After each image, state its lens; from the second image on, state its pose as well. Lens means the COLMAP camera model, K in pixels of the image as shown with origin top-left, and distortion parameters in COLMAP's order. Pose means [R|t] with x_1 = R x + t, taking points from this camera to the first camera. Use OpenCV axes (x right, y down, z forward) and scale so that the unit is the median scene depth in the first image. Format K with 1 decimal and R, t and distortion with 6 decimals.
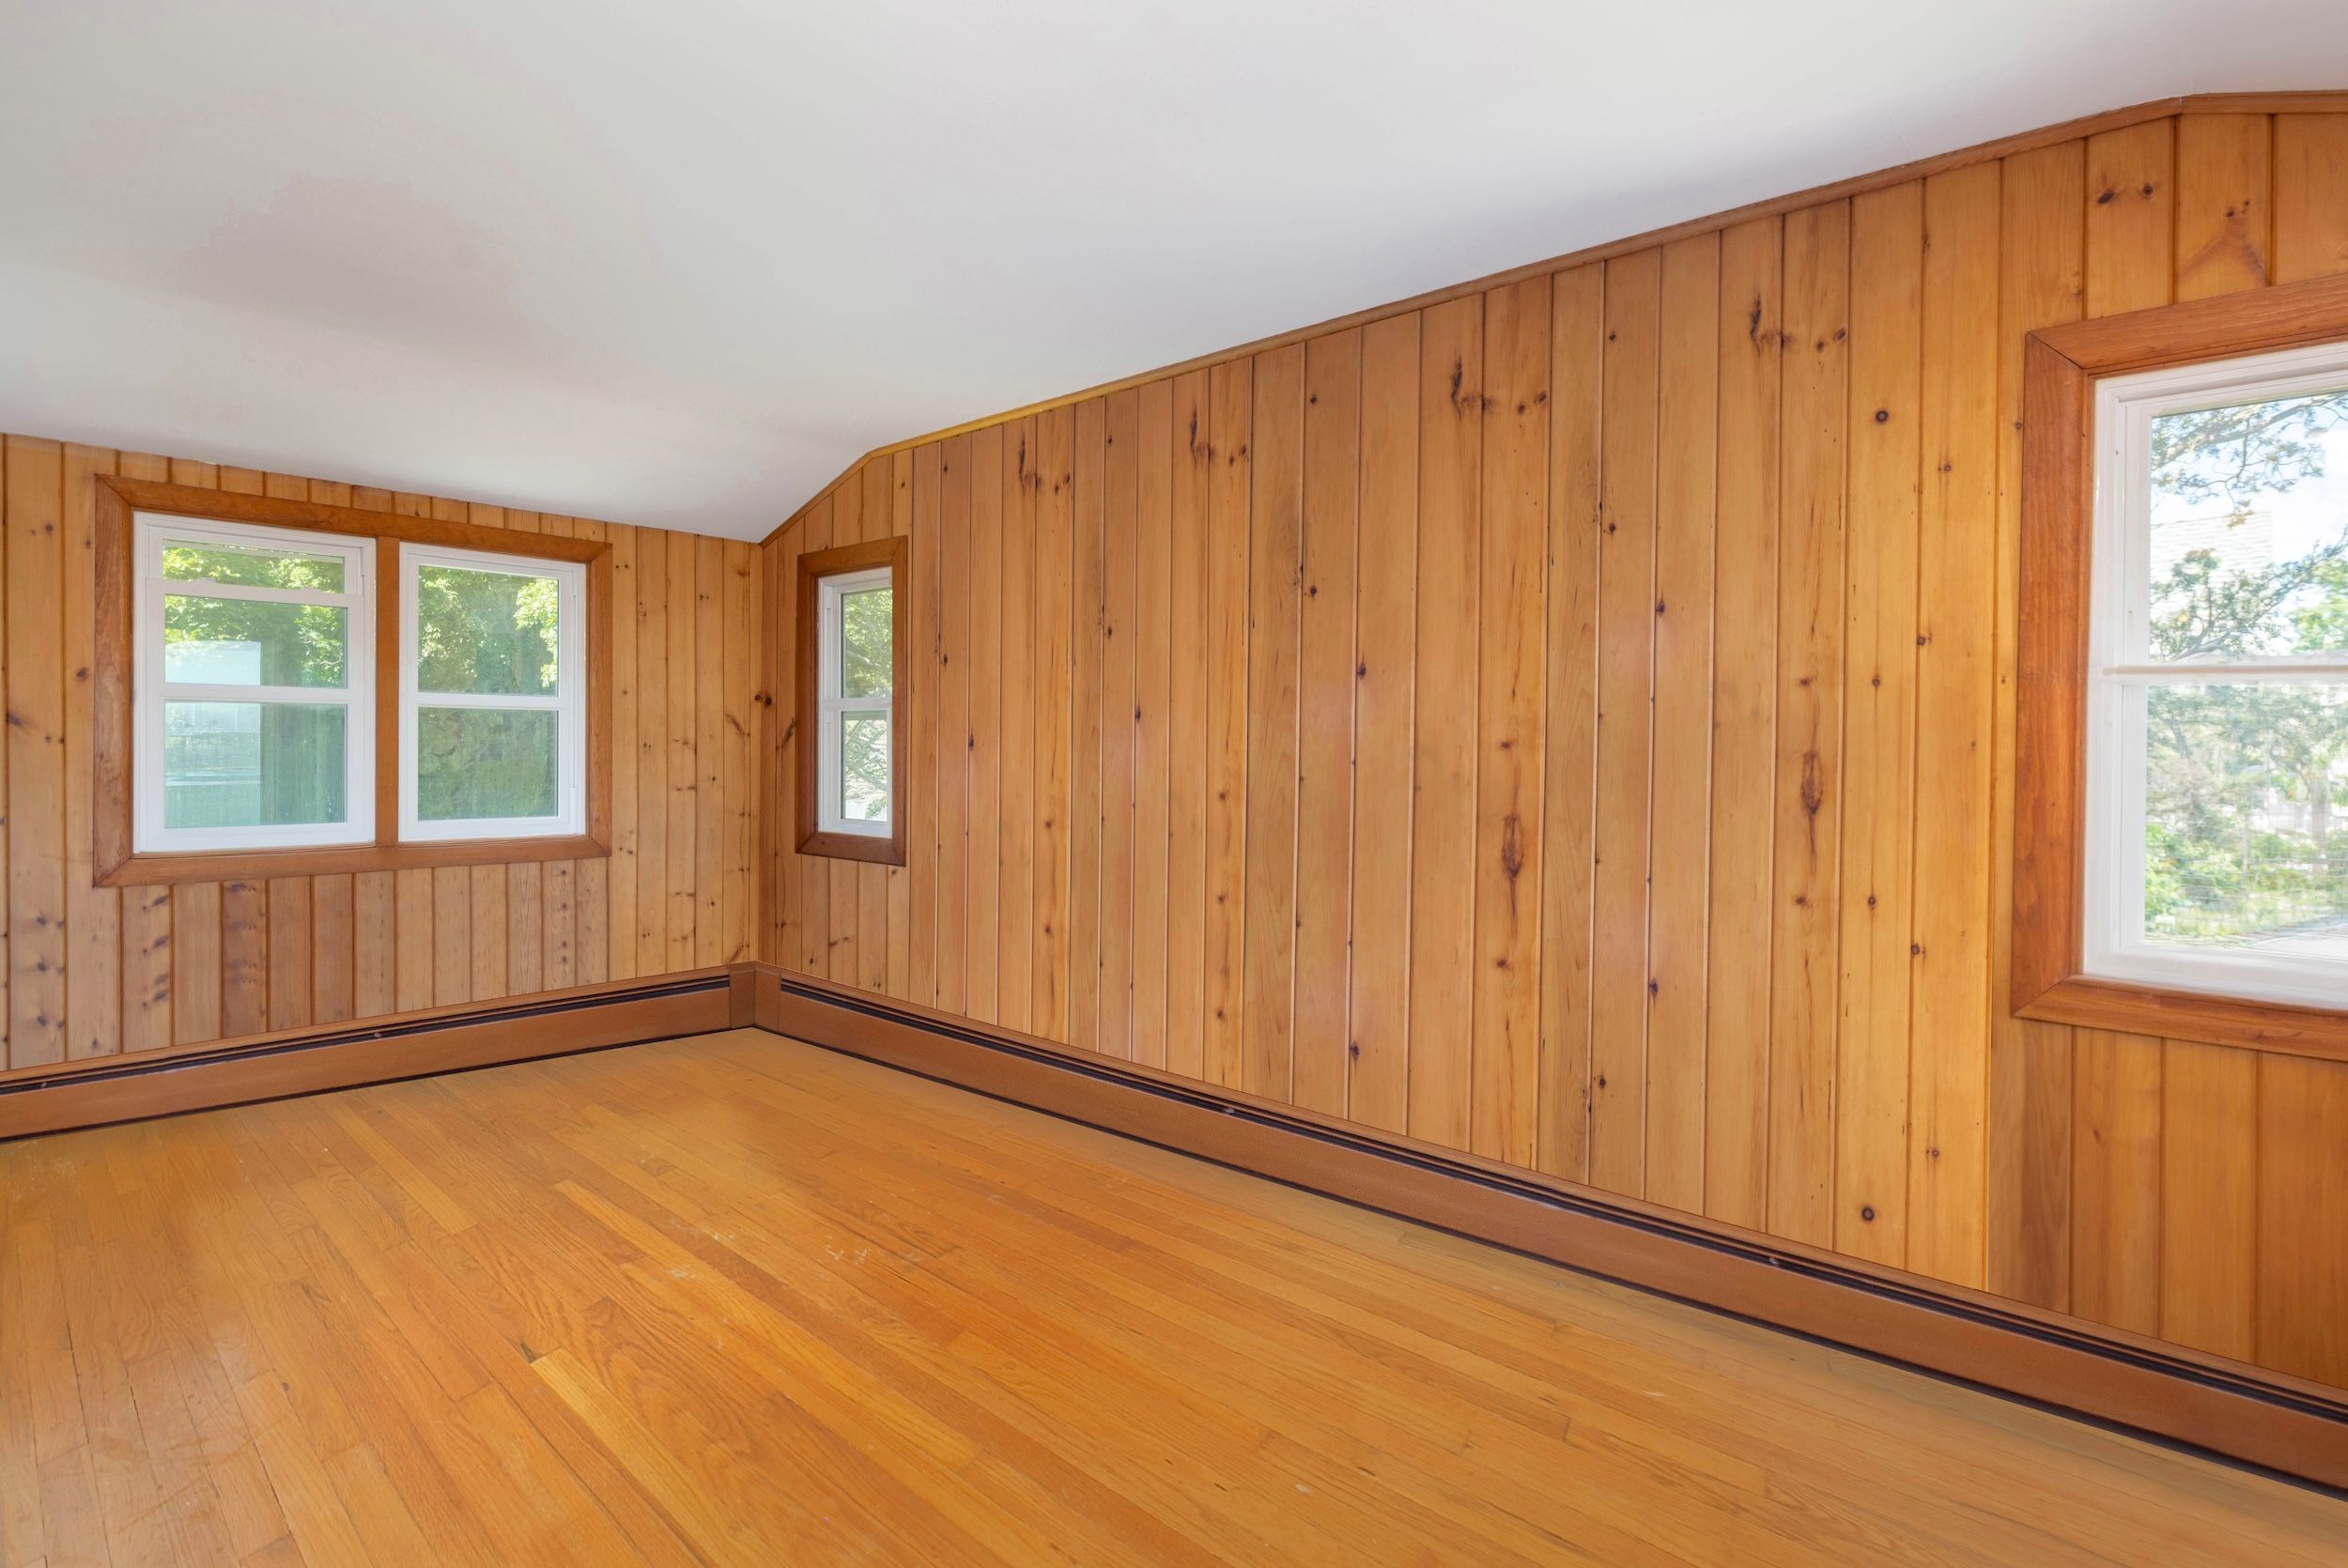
lens RADIAL K [[1152.3, 0, 1170.8], [0, 1152.3, 762.3], [0, 0, 1]] dist [0.004506, -0.000605]
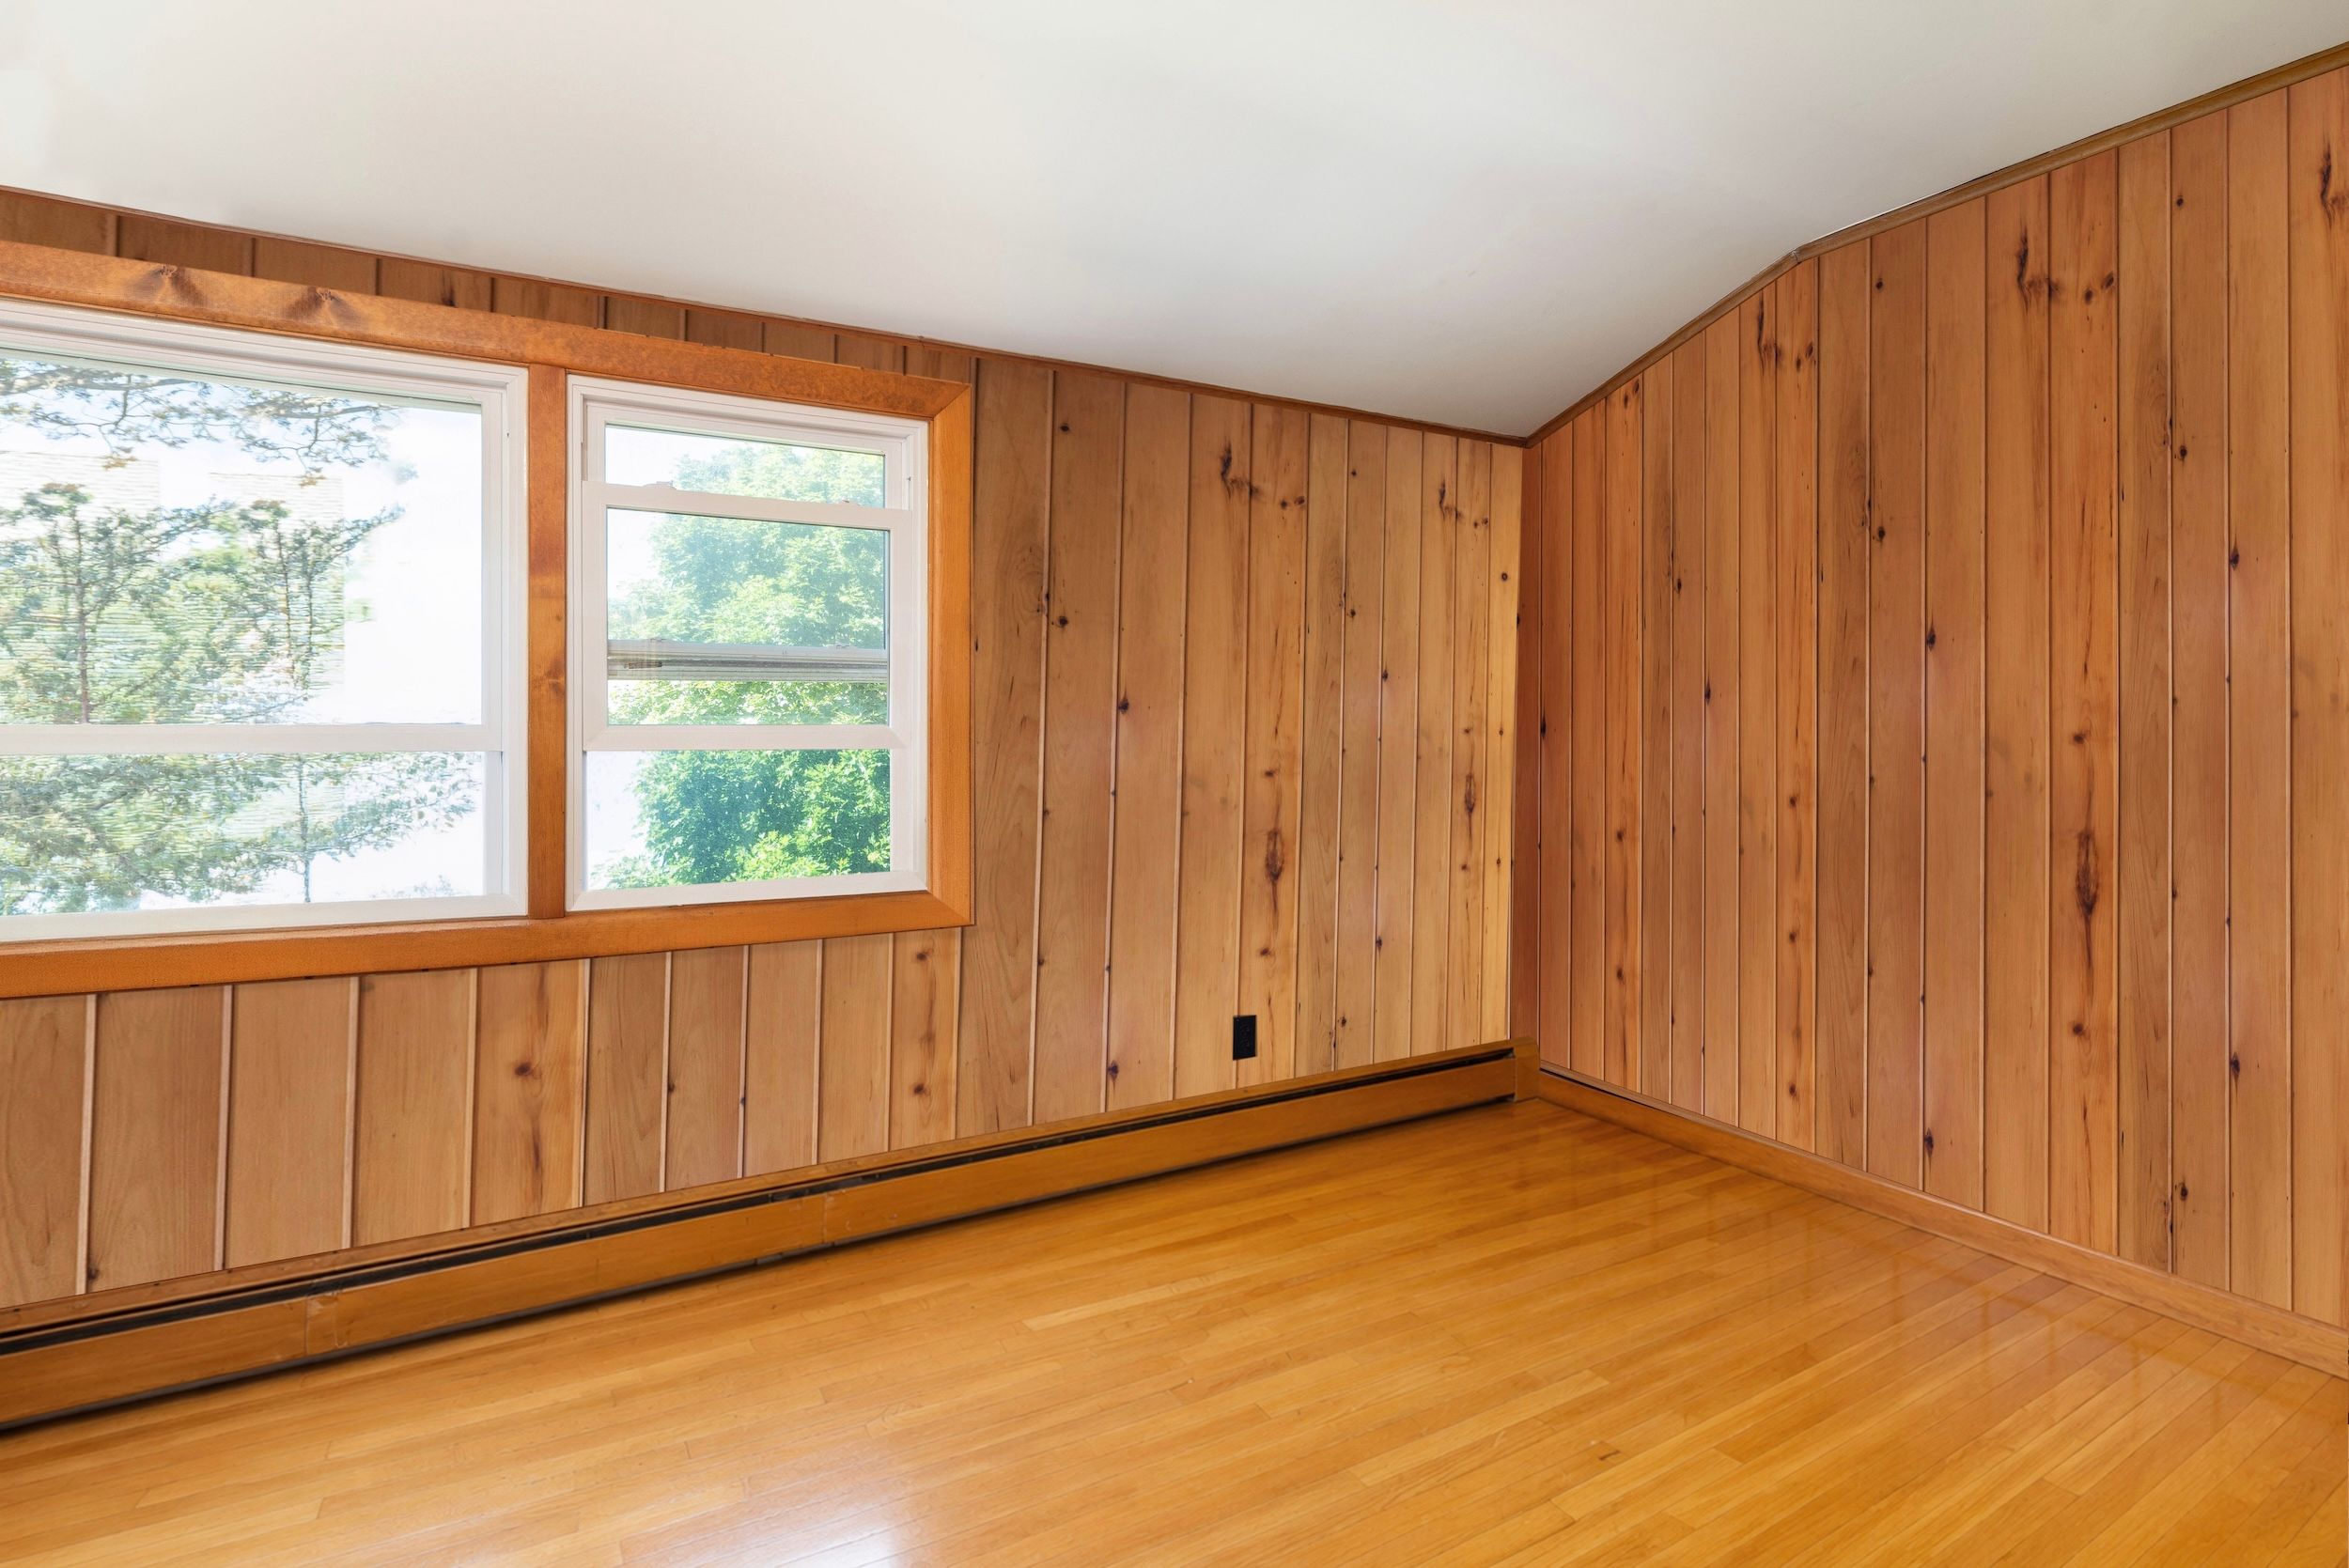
lens RADIAL K [[1152.9, 0, 1166.0], [0, 1152.9, 756.4], [0, 0, 1]] dist [0.004506, -0.000605]
pose [[0.370714, -0.019753, 0.928537, -0.885092], [0.020082, 0.999711, 0.013249, -0.051551], [-0.928530, 0.013735, 0.371004, 0.641641]]
